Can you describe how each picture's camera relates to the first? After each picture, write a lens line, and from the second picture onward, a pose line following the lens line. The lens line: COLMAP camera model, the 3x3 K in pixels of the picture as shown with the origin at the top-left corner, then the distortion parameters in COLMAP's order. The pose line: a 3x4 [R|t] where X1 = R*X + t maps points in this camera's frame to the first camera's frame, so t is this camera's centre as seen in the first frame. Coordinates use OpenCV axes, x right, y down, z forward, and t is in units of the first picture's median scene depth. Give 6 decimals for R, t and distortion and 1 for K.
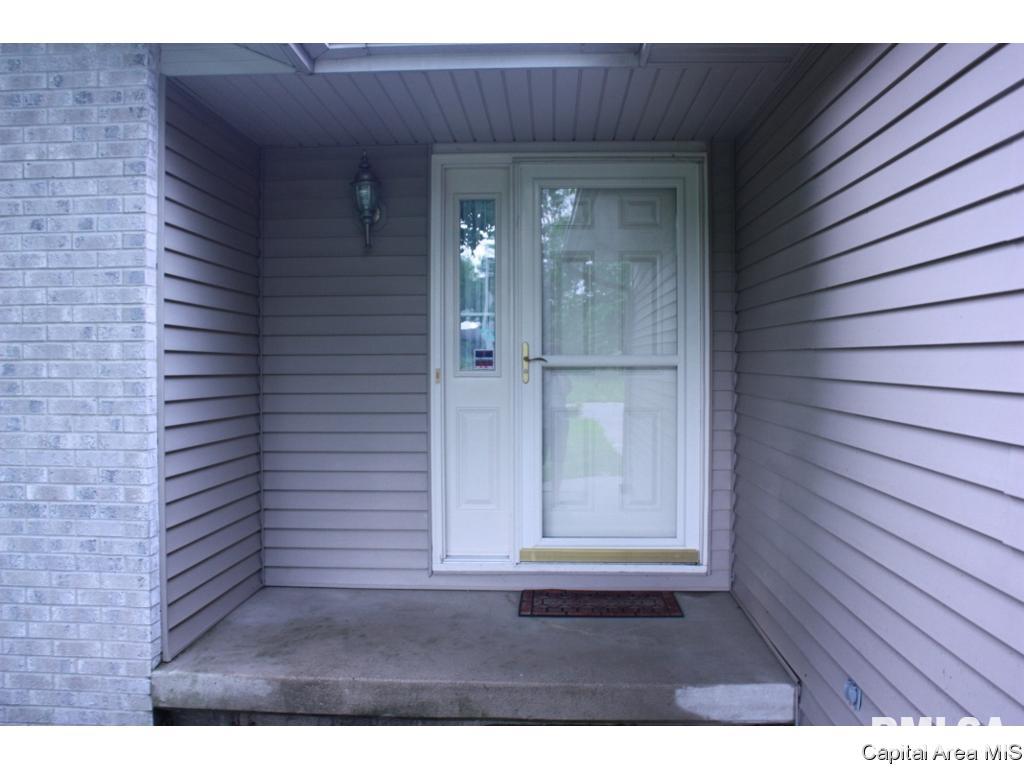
lens RADIAL K [[934.4, 0, 512.0], [0, 934.4, 384.0], [0, 0, 1]] dist [-0.152051, 0.171681]
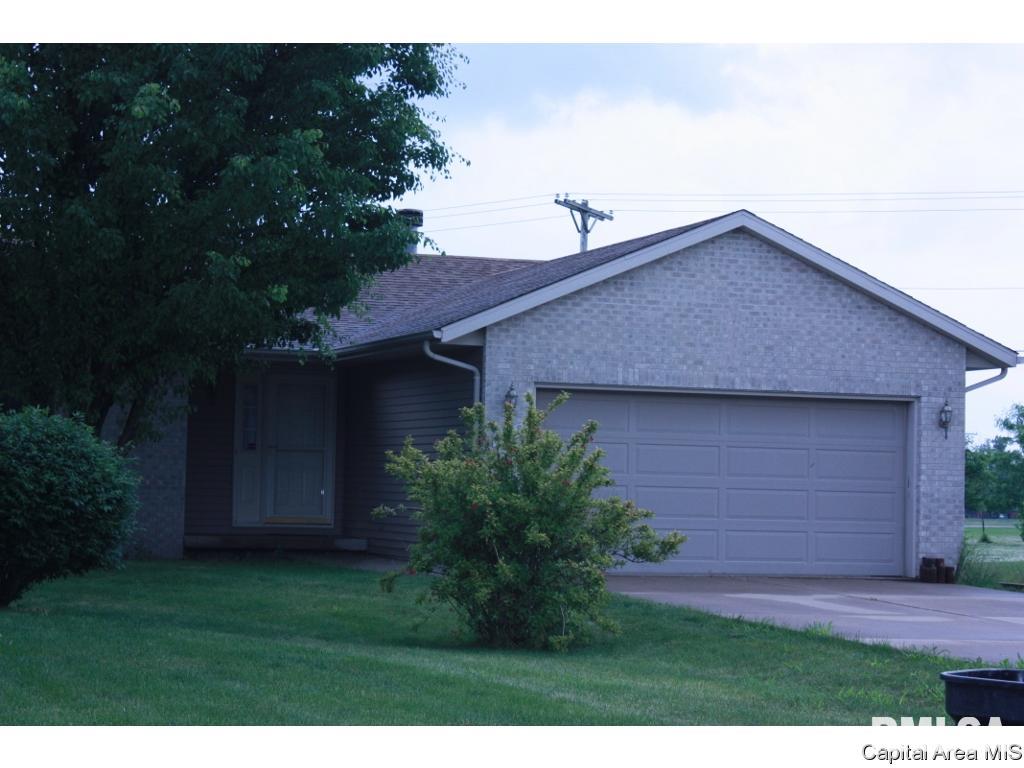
lens RADIAL K [[2531.3, 0, 512.0], [0, 2531.3, 384.0], [0, 0, 1]] dist [0.000974, -0.011936]
pose [[0.931651, 0.037187, 0.361447, -2.557332], [-0.014755, 0.997801, -0.064624, 0.327848], [-0.363055, 0.054874, 0.930150, -7.821653]]
